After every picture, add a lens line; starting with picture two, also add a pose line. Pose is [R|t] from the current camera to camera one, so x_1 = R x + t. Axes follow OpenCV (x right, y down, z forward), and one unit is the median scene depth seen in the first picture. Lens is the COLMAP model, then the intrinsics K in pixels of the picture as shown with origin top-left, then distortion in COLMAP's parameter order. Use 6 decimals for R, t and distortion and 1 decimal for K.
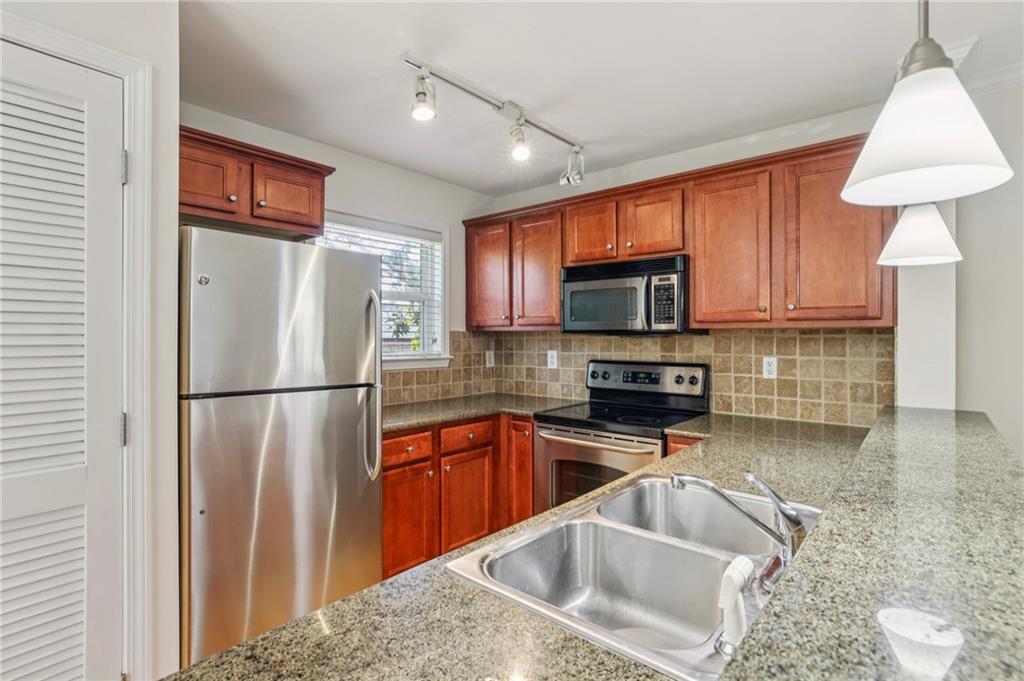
lens RADIAL K [[489.3, 0, 510.7], [0, 489.3, 342.7], [0, 0, 1]] dist [-0.028550, -0.000160]
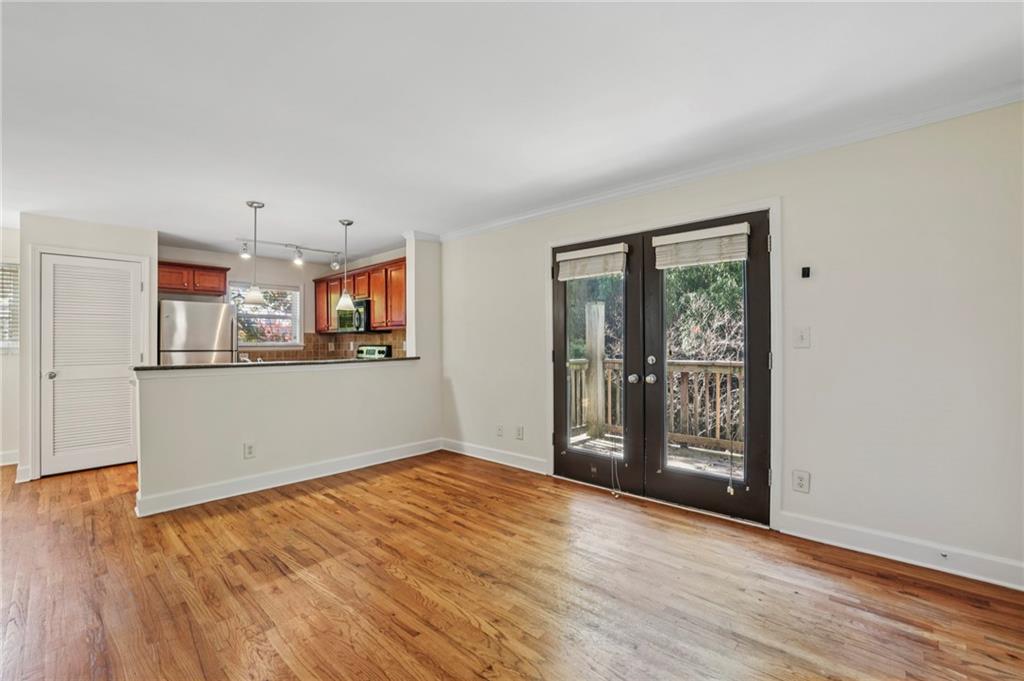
lens RADIAL K [[441.0, 0, 520.2], [0, 441.0, 342.3], [0, 0, 1]] dist [-0.028461, 0.004142]
pose [[0.999327, -0.015545, -0.033218, 1.162852], [0.015438, 0.999875, -0.003487, 0.049735], [0.033268, 0.002972, 0.999442, -1.151315]]
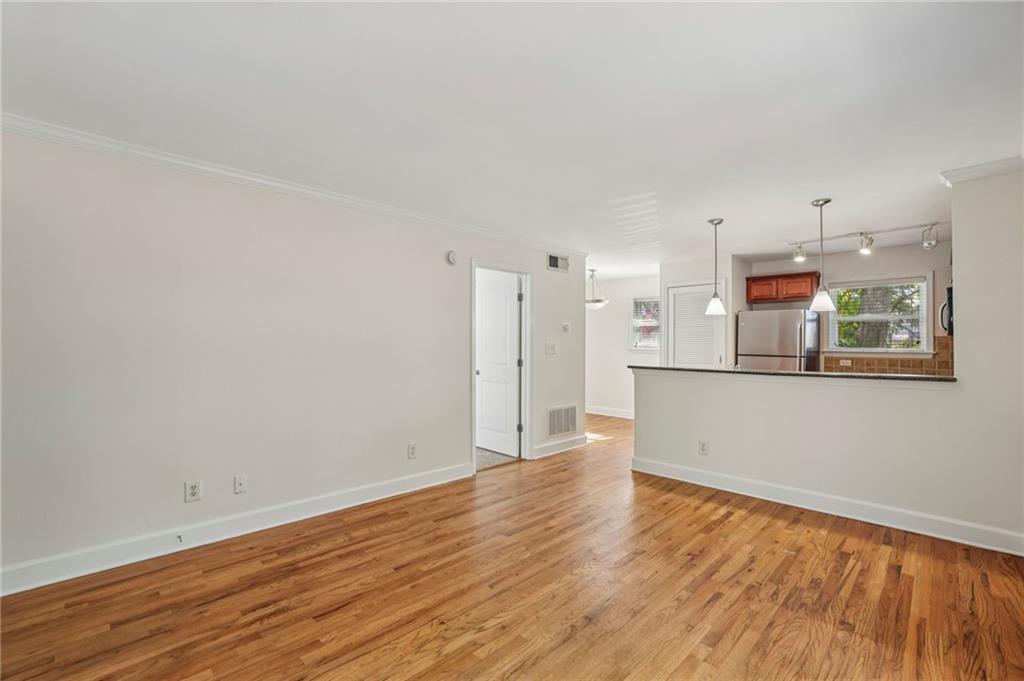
lens RADIAL K [[441.0, 0, 506.3], [0, 441.0, 332.9], [0, 0, 1]] dist [-0.028461, 0.004142]
pose [[-0.093226, -0.035038, -0.995028, 1.863895], [-0.007463, 0.999377, -0.034492, 0.031905], [0.995617, 0.004211, -0.093430, -0.339460]]
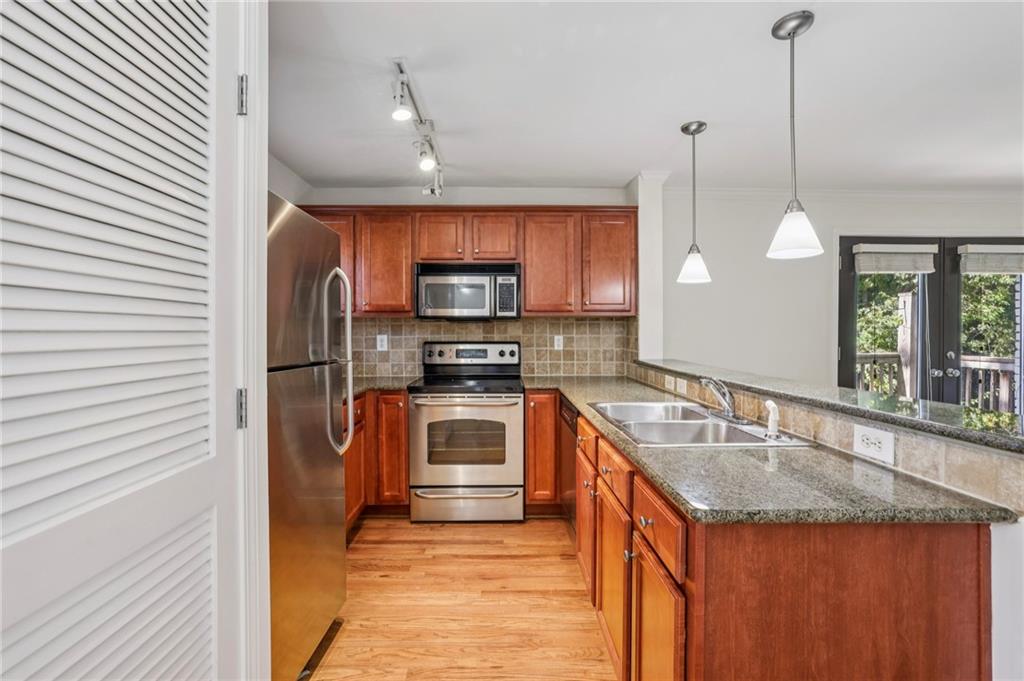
lens RADIAL K [[441.0, 0, 508.0], [0, 441.0, 335.5], [0, 0, 1]] dist [-0.028461, 0.004142]
pose [[0.748802, -0.004226, 0.662781, -0.495462], [0.008530, 0.999958, -0.003261, 0.031071], [-0.662739, 0.008096, 0.748807, 0.062643]]
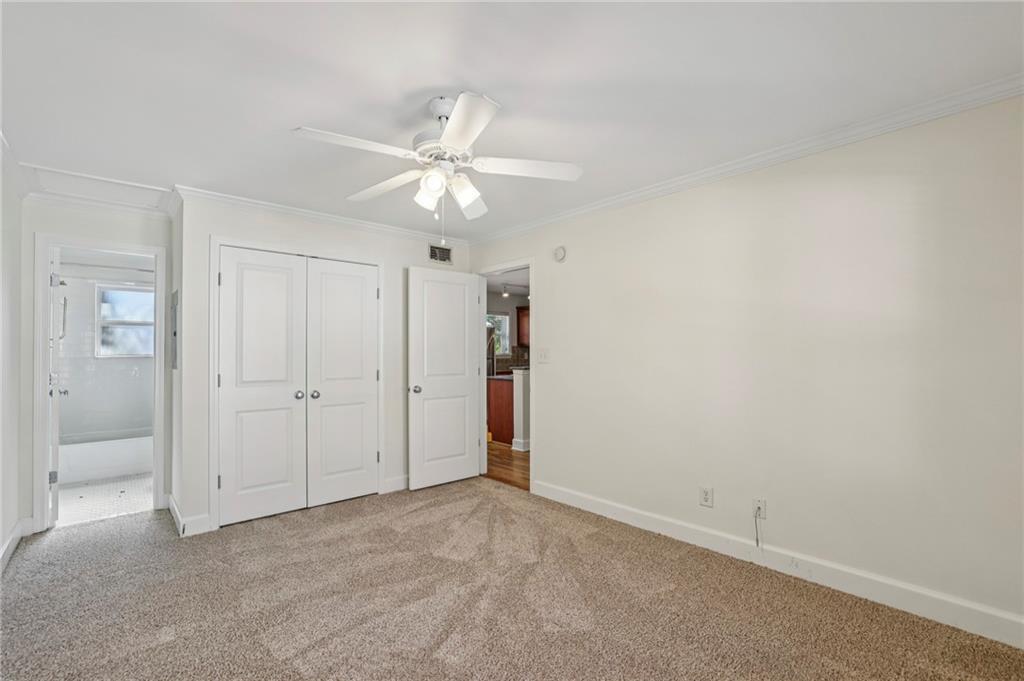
lens RADIAL K [[441.0, 0, 511.4], [0, 441.0, 345.1], [0, 0, 1]] dist [-0.028461, 0.004142]
pose [[0.991692, -0.007074, -0.128439, 0.285695], [0.004896, 0.999839, -0.017262, 0.023113], [0.128540, 0.016490, 0.991567, -2.164177]]
